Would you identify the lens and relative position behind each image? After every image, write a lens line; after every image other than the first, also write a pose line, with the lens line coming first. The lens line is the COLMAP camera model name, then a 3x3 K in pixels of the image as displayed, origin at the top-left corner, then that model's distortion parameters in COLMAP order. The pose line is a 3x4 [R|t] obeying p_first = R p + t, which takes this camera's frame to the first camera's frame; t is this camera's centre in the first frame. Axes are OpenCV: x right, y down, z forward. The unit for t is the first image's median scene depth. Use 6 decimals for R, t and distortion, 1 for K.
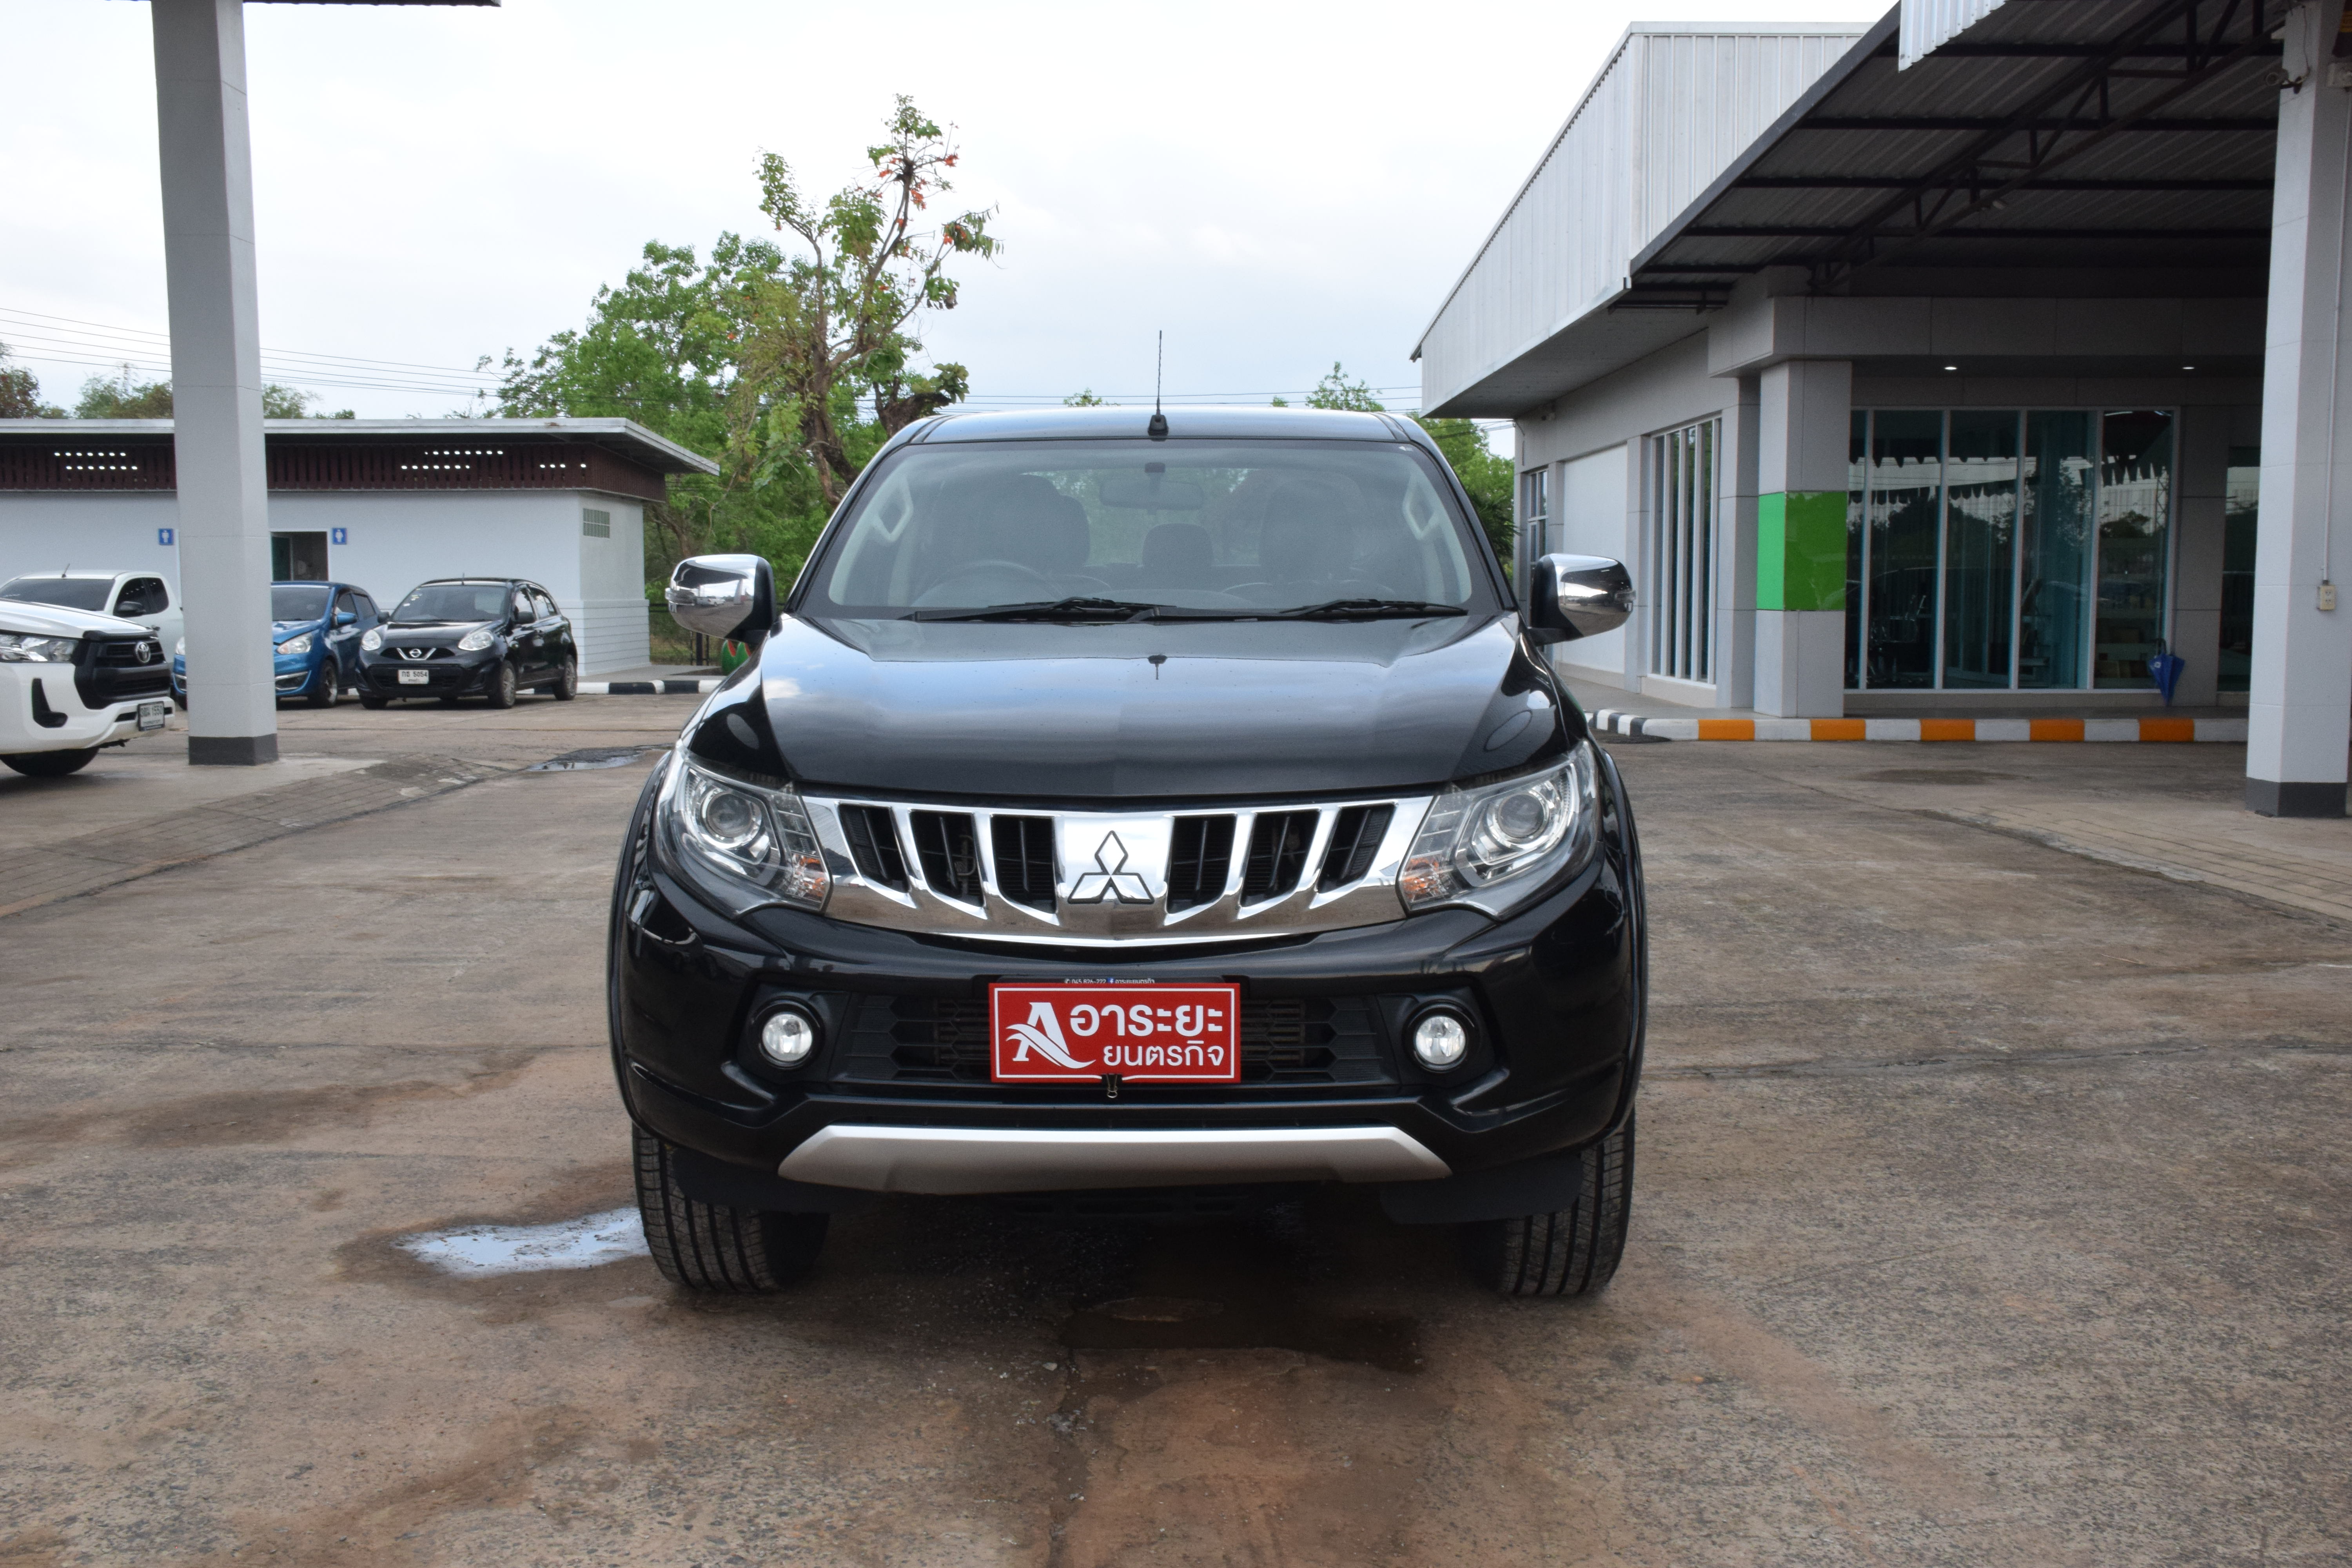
lens RADIAL K [[2218.0, 0, 1190.7], [0, 2218.0, 794.6], [0, 0, 1]] dist [-0.064338, 0.162140]
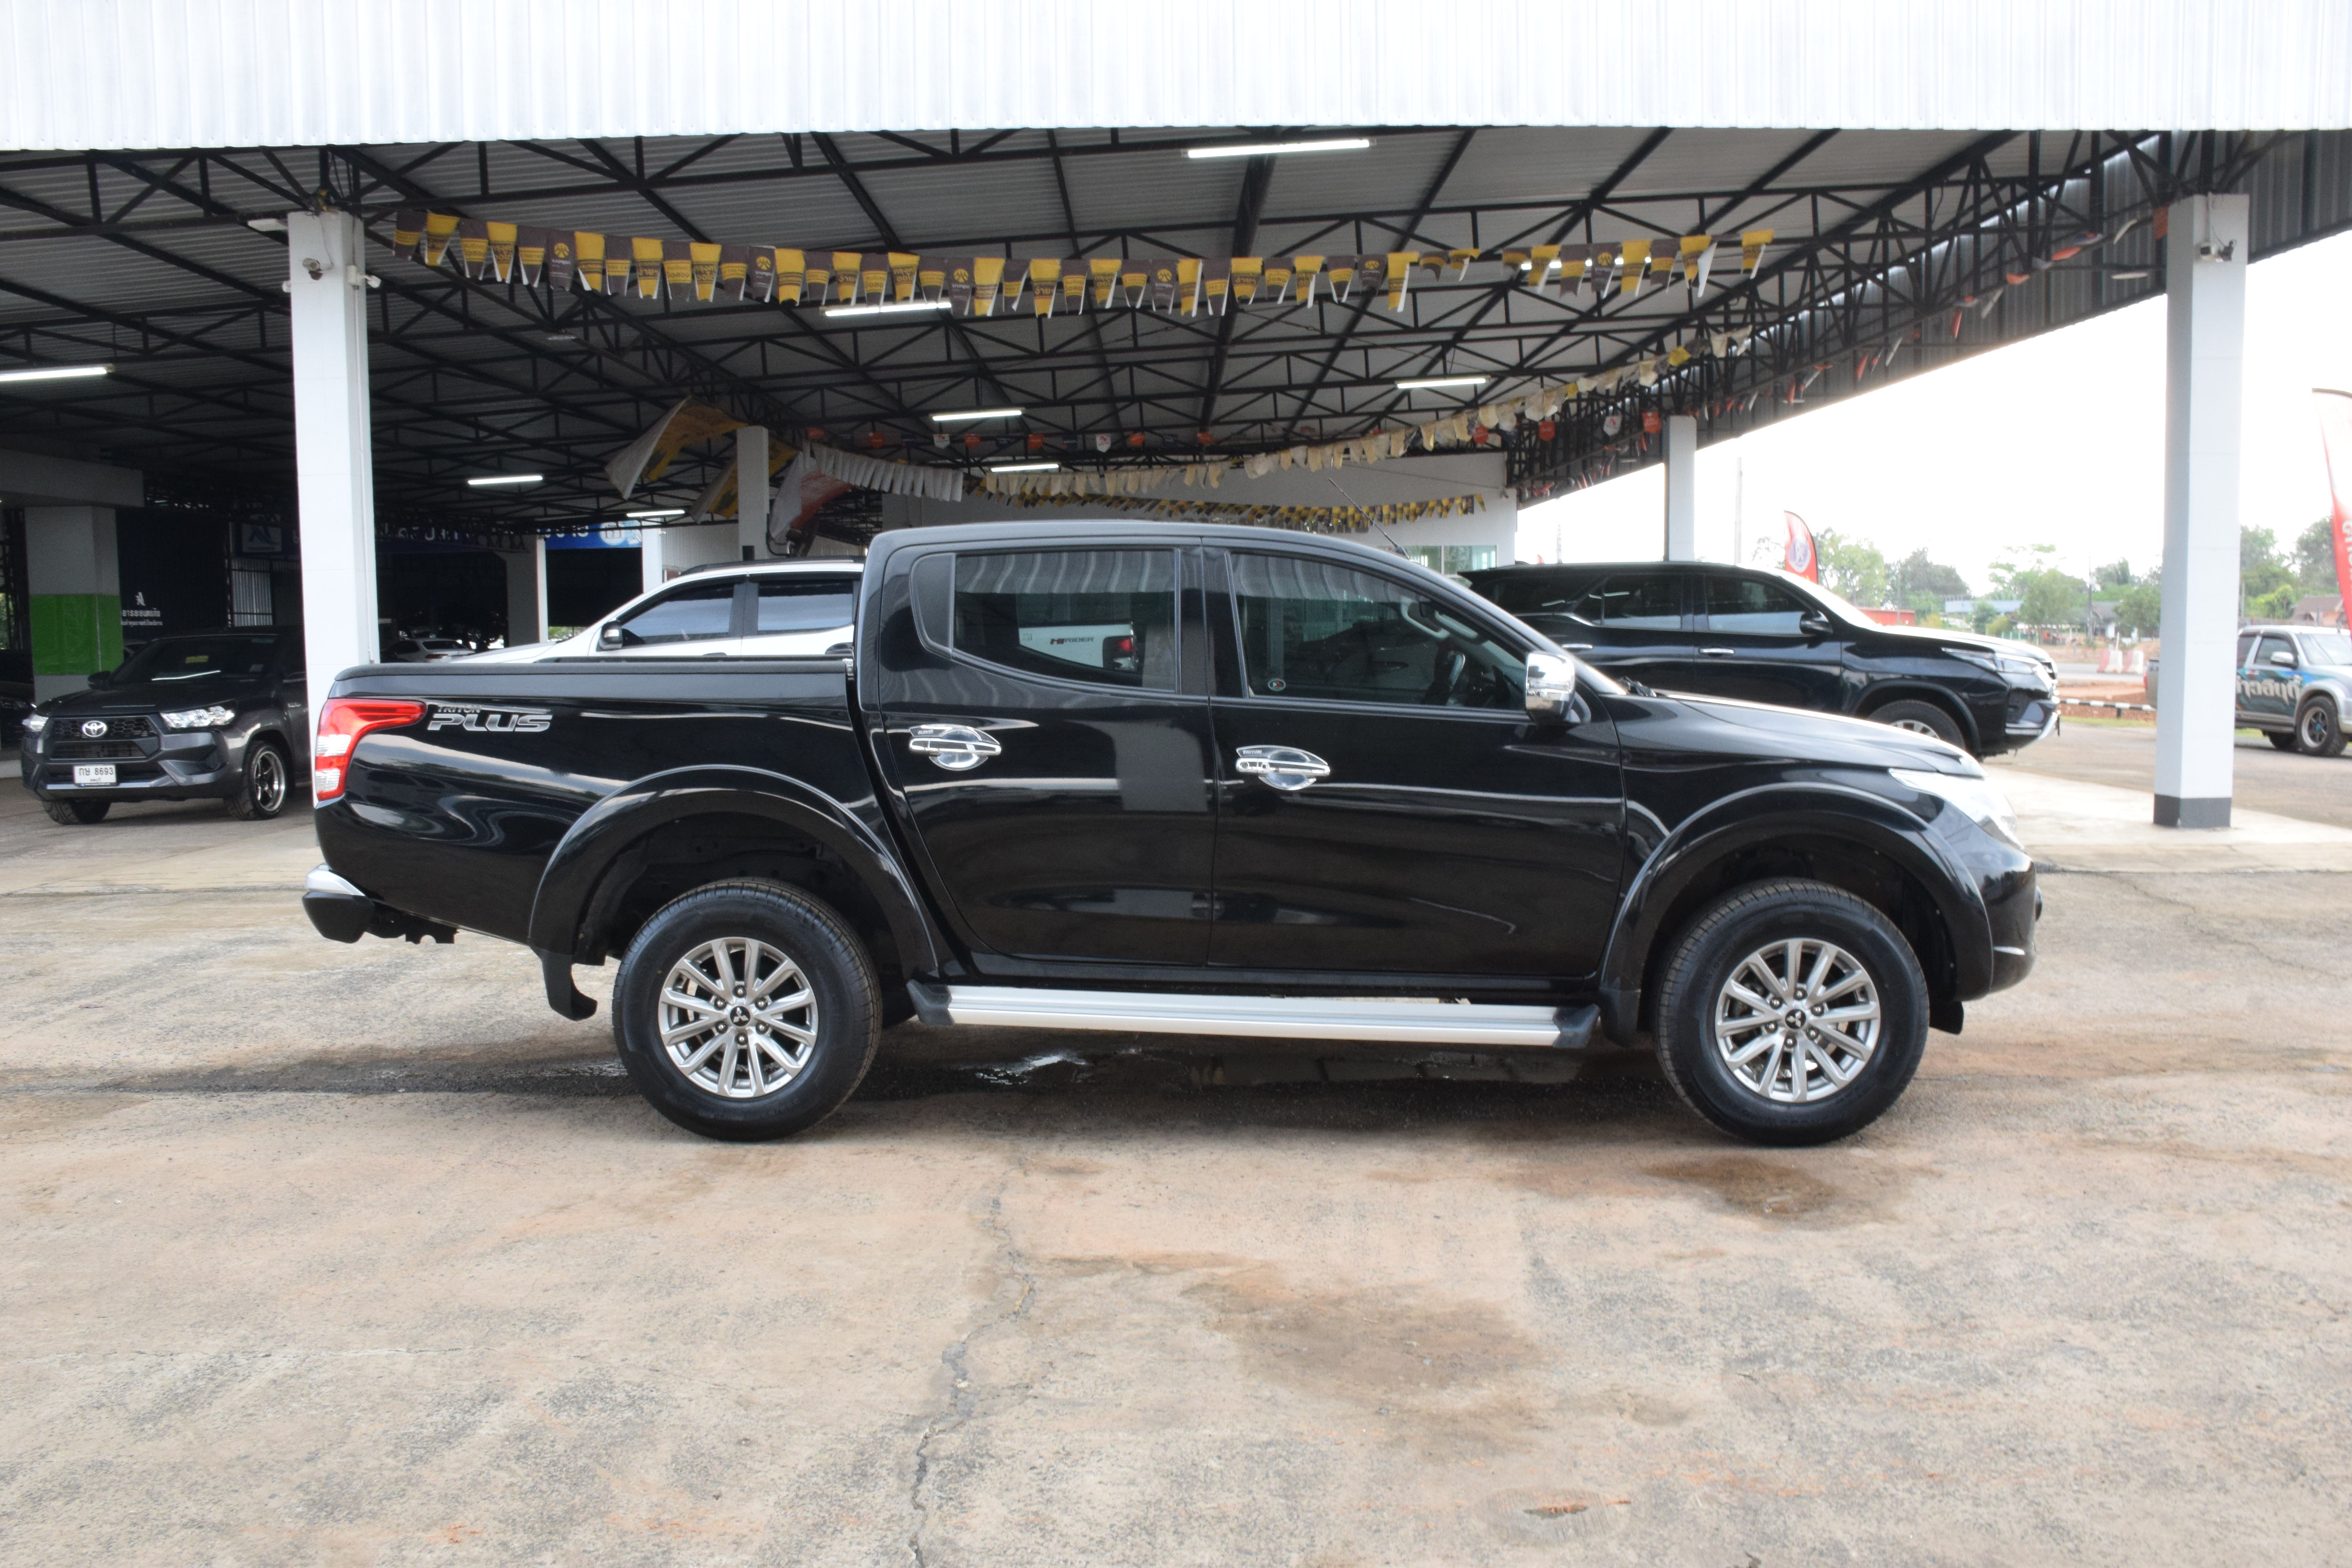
lens RADIAL K [[1864.3, 0, 1150.0], [0, 1864.3, 789.2], [0, 0, 1]] dist [-0.147031, 0.125960]
pose [[0.039909, -0.080772, 0.995933, -1.475356], [0.104012, 0.991648, 0.076257, -0.157612], [-0.993775, 0.100546, 0.047977, 1.393405]]
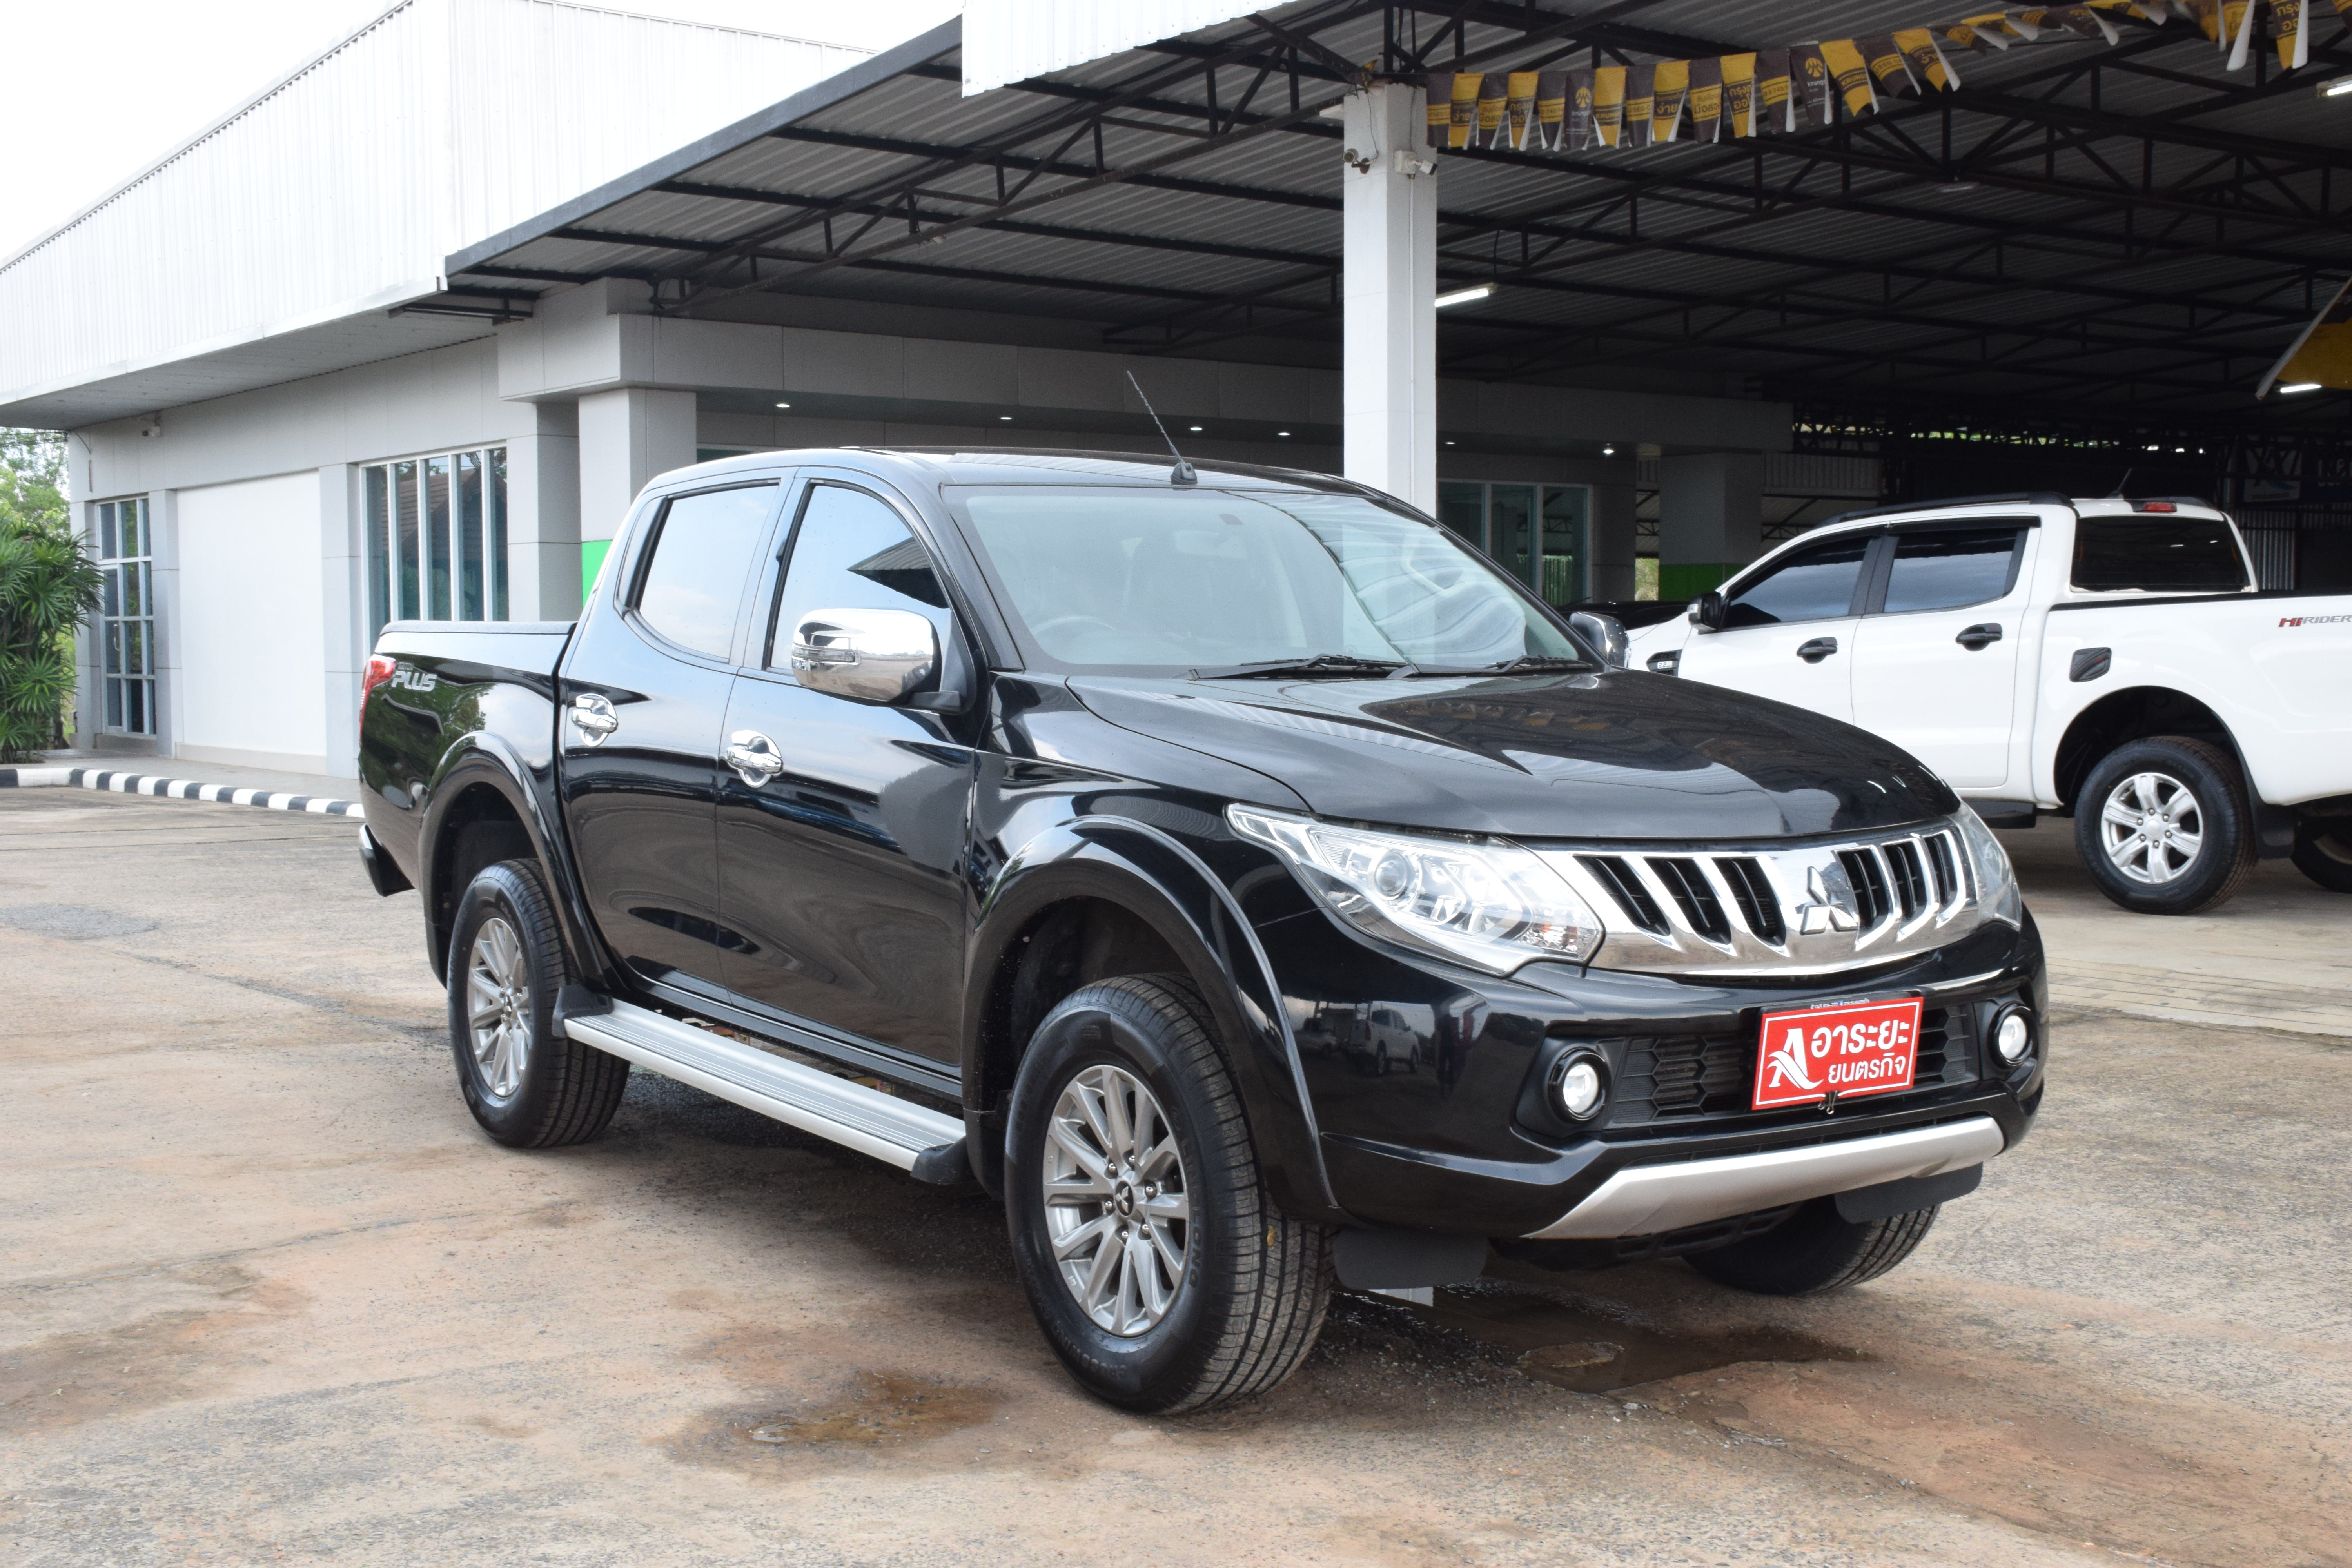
lens RADIAL K [[2705.6, 0, 1176.0], [0, 2705.6, 784.0], [0, 0, 1]] dist [0.013377, 0.304178]
pose [[0.815487, -0.027228, 0.578135, -0.866107], [0.052961, 0.998213, -0.027692, -0.003126], [-0.576347, 0.053201, 0.815471, 0.079795]]
